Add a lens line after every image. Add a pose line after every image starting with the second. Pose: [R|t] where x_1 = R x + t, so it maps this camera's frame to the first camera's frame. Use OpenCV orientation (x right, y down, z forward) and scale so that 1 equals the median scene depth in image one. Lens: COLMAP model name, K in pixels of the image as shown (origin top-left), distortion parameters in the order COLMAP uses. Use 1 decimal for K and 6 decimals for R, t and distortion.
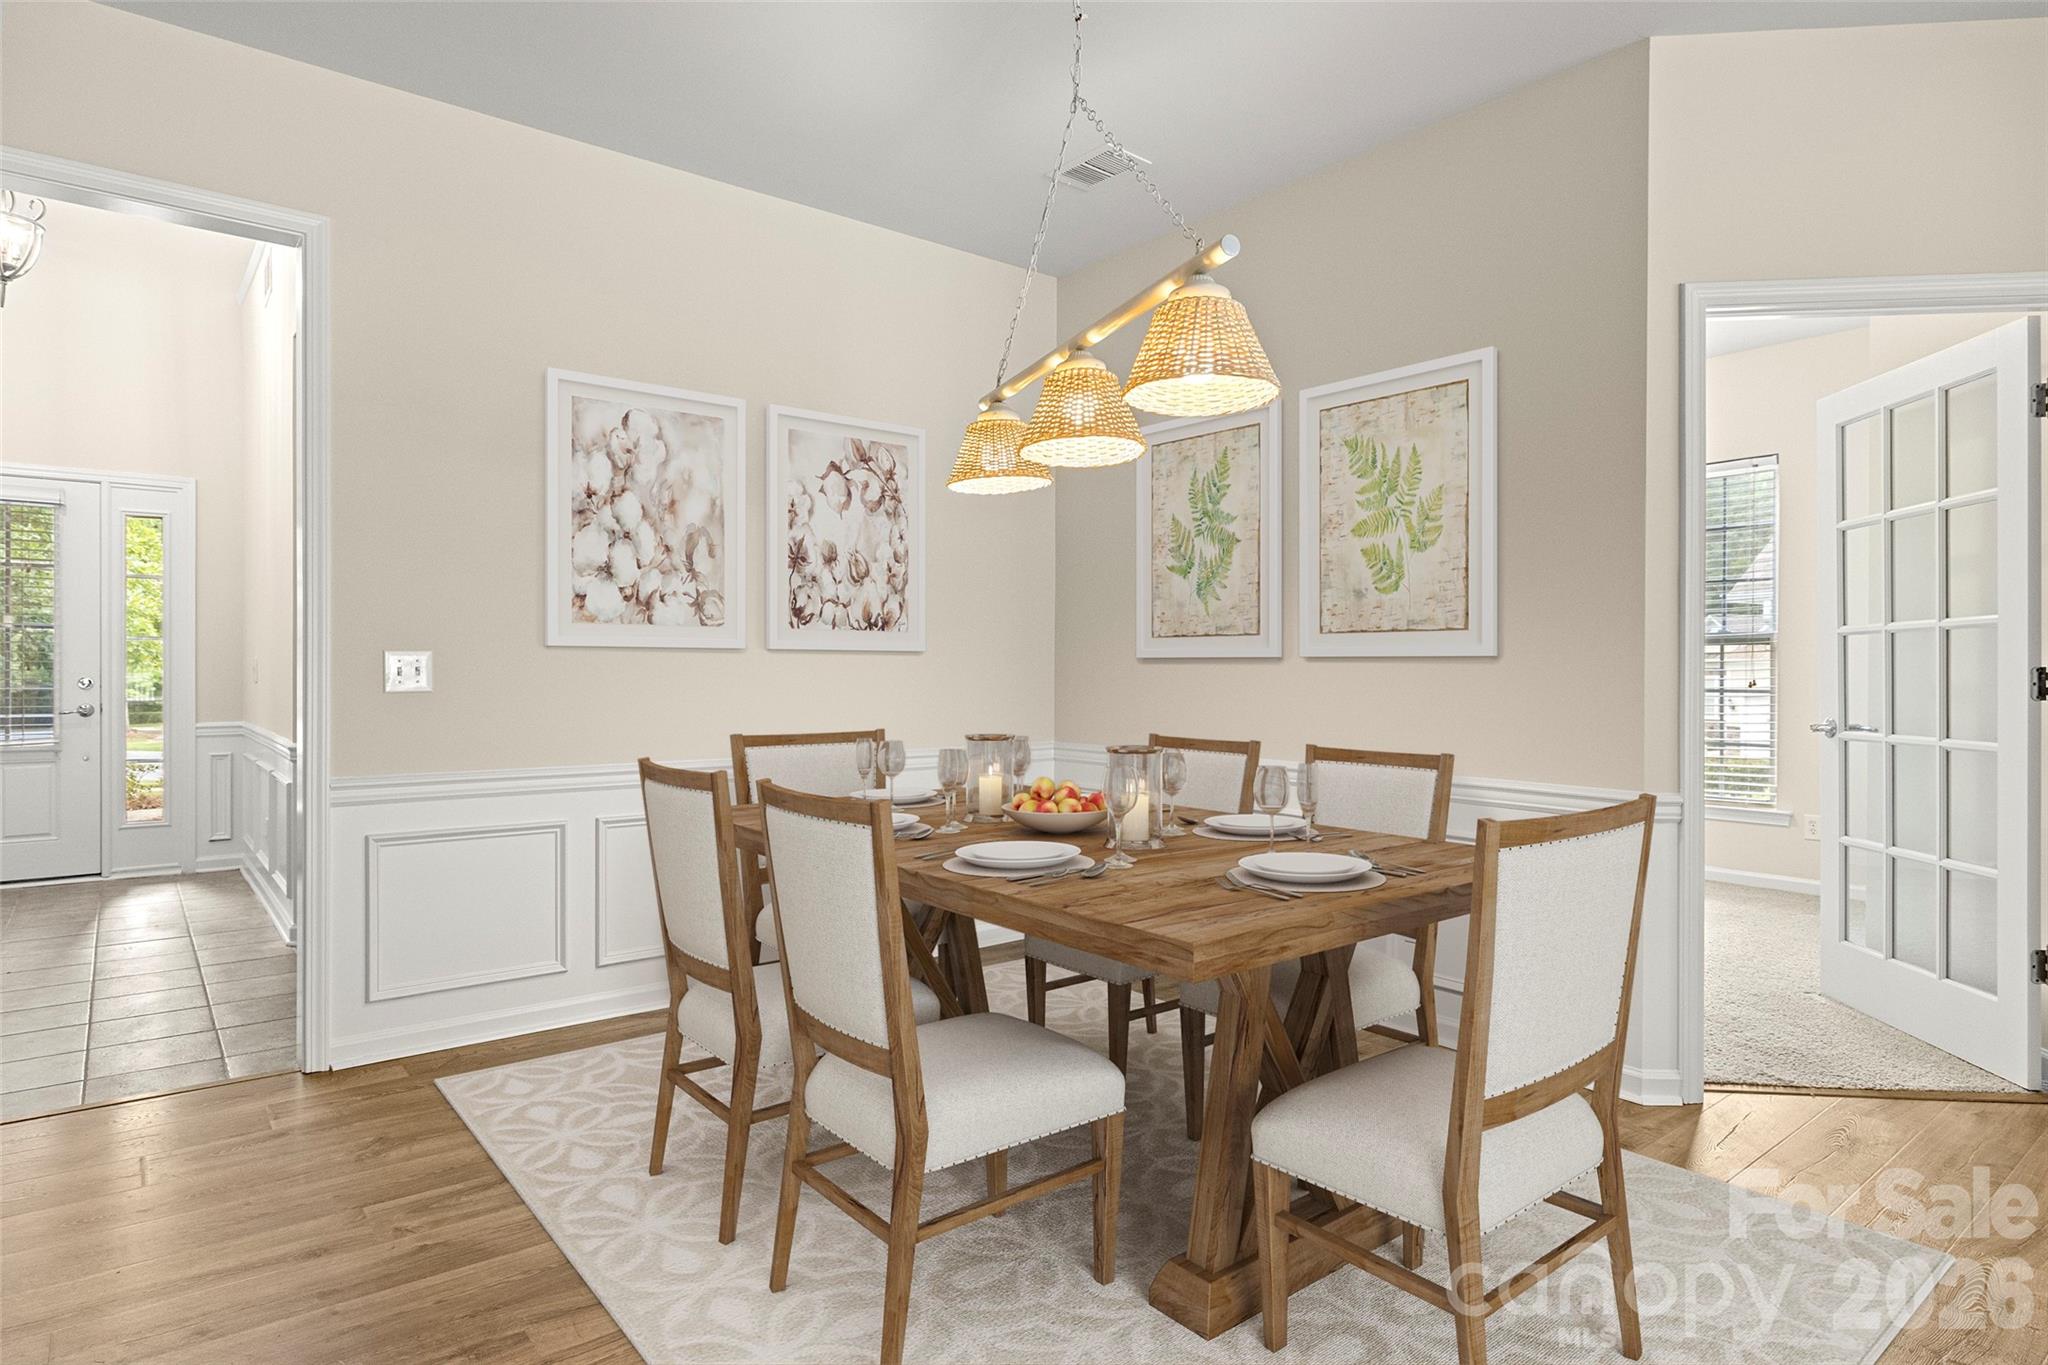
lens RADIAL K [[1167.5, 0, 1025.1], [0, 1167.5, 674.6], [0, 0, 1]] dist [-0.000653, 0.000003]
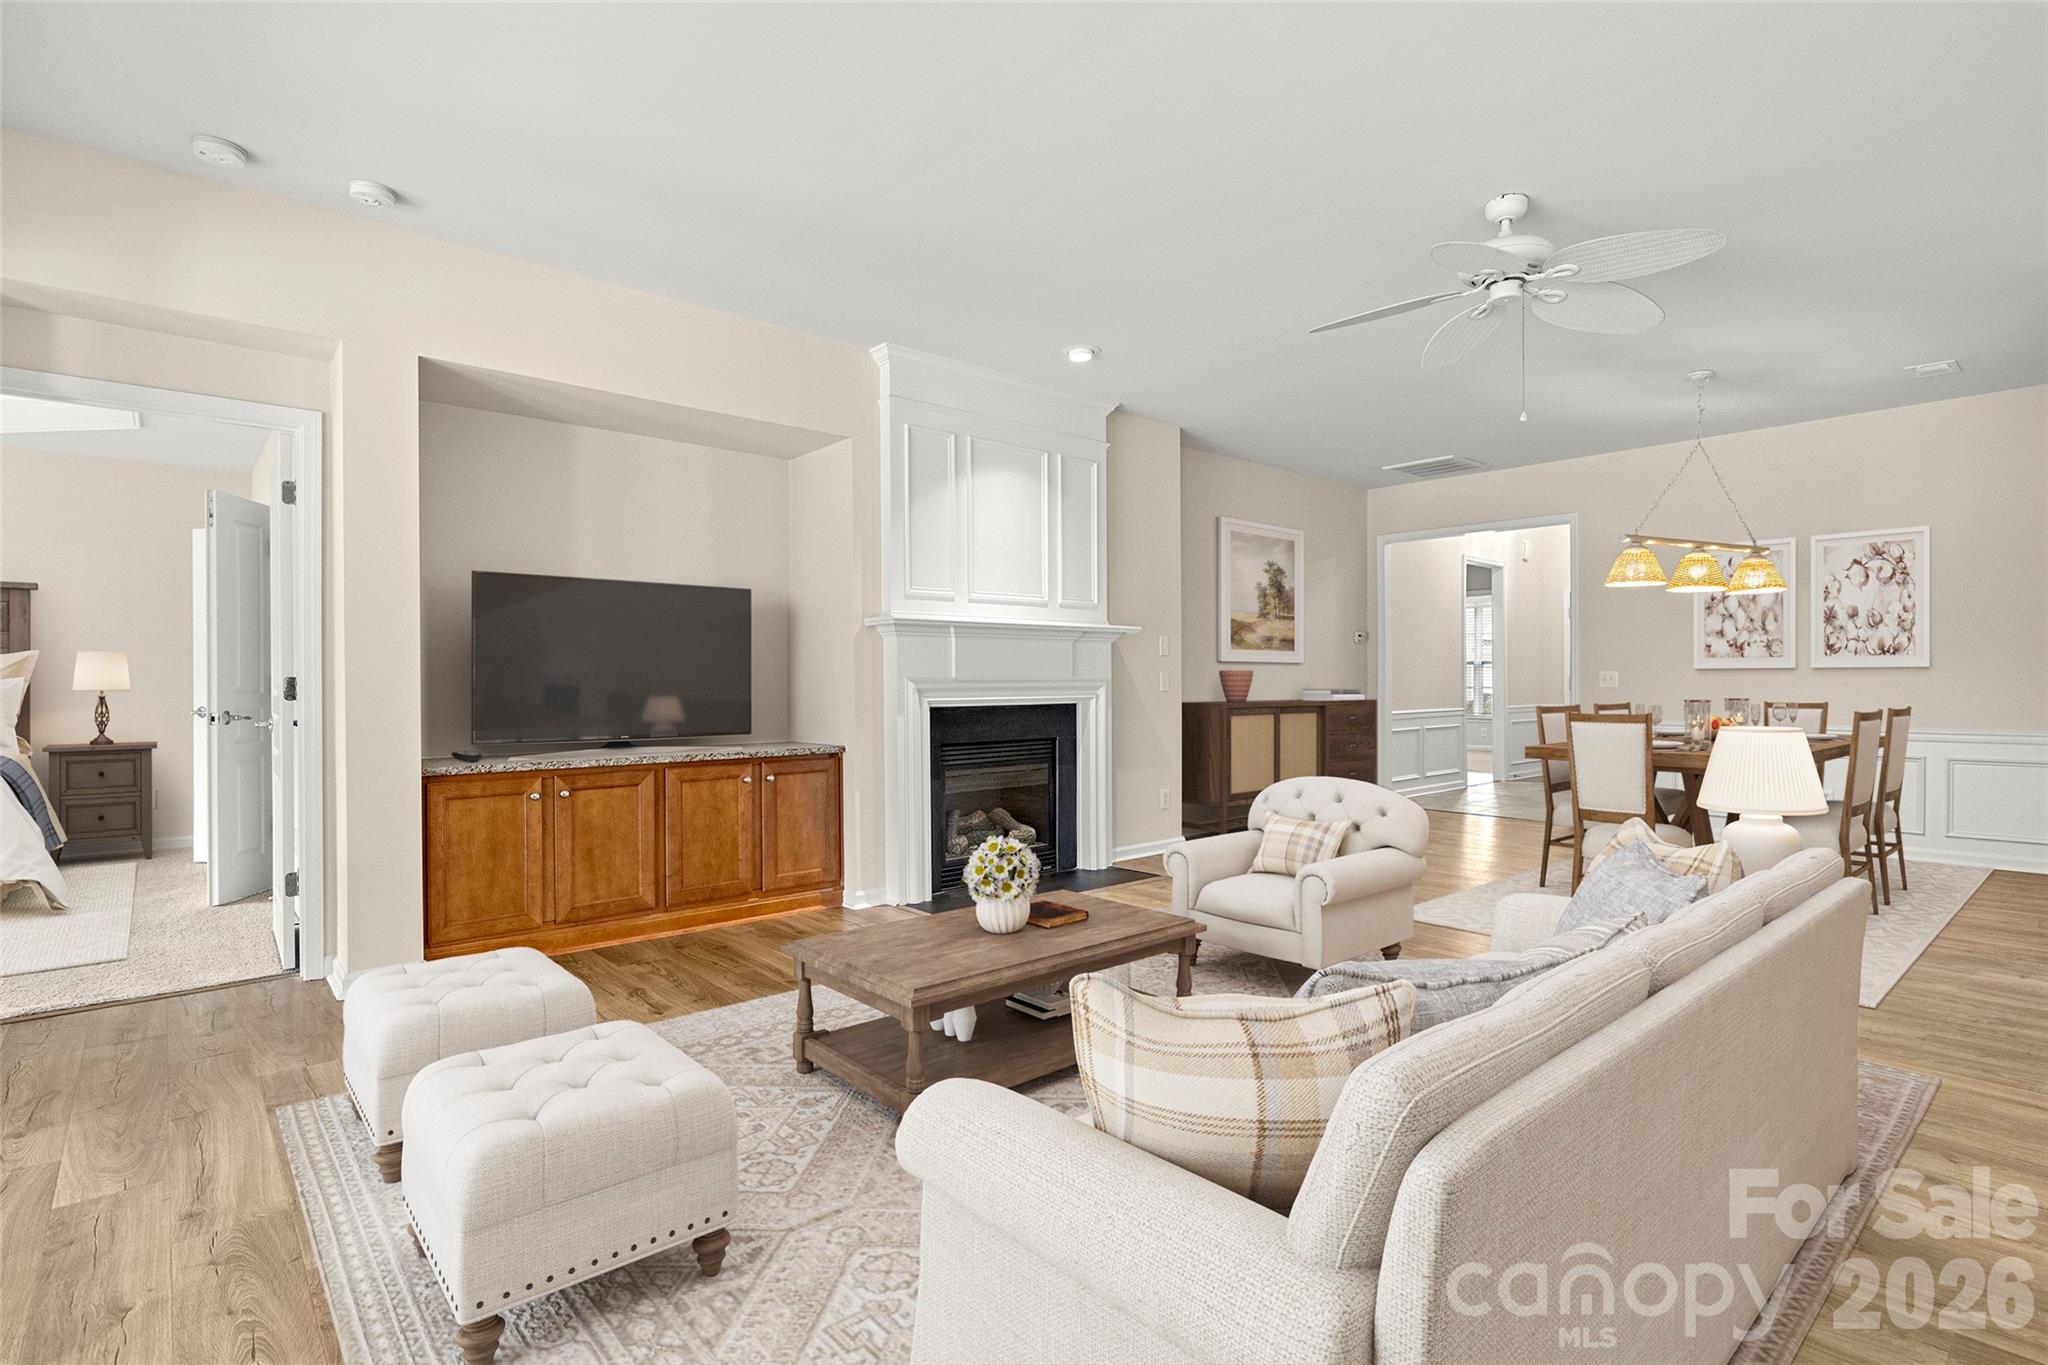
lens RADIAL K [[995.6, 0, 1024.9], [0, 995.6, 675.1], [0, 0, 1]] dist [-0.005490, -0.001123]
pose [[0.646372, -0.000388, -0.763023, 0.167985], [-0.001595, 0.999997, -0.001859, -0.004490], [0.763021, 0.002419, 0.646369, -0.928409]]
